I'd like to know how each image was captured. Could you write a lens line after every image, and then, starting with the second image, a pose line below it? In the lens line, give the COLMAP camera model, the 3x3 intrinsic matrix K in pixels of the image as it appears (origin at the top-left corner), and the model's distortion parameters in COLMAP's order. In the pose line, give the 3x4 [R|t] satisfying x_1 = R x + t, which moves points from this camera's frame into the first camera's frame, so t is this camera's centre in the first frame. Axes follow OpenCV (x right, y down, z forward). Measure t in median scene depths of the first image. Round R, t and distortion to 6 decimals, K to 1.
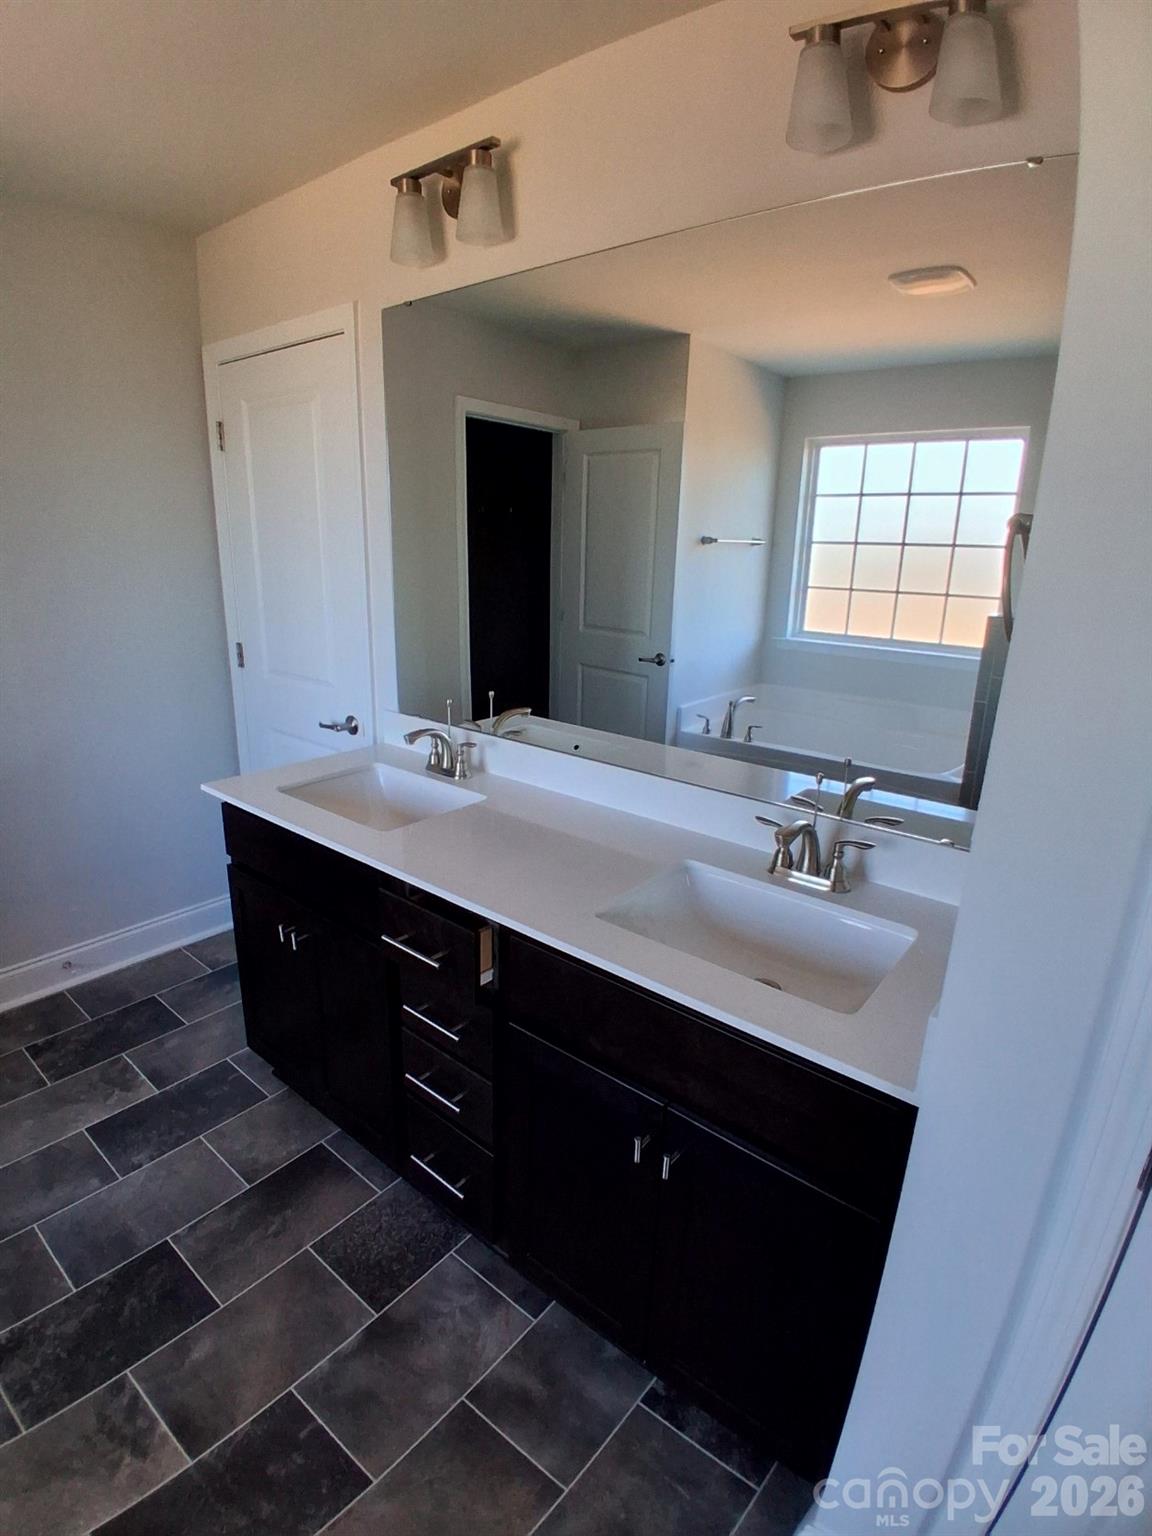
lens RADIAL K [[765.9, 0, 568.2], [0, 765.9, 762.0], [0, 0, 1]] dist [-0.020042, -0.029887]
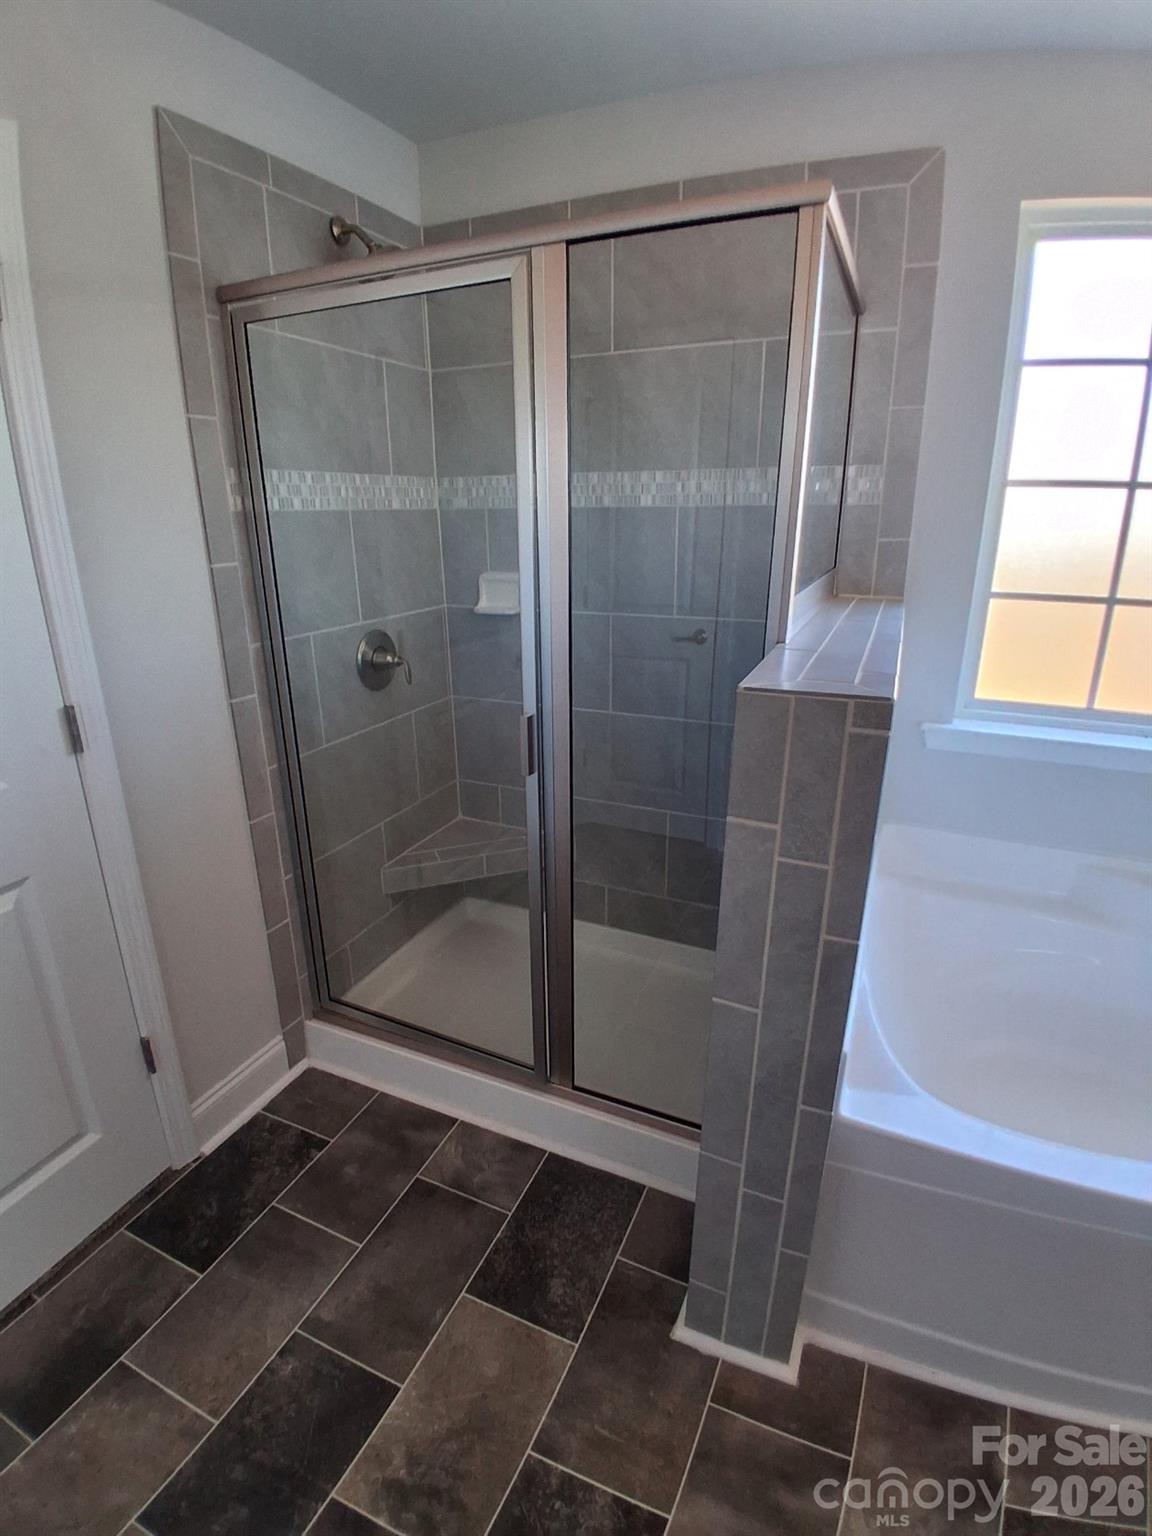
lens RADIAL K [[765.9, 0, 568.2], [0, 765.9, 762.0], [0, 0, 1]] dist [-0.020042, -0.029887]
pose [[-0.963401, 0.095852, -0.250341, -0.704961], [-0.077961, 0.793331, 0.603778, -0.397792], [0.256477, 0.601197, -0.756824, 1.248668]]
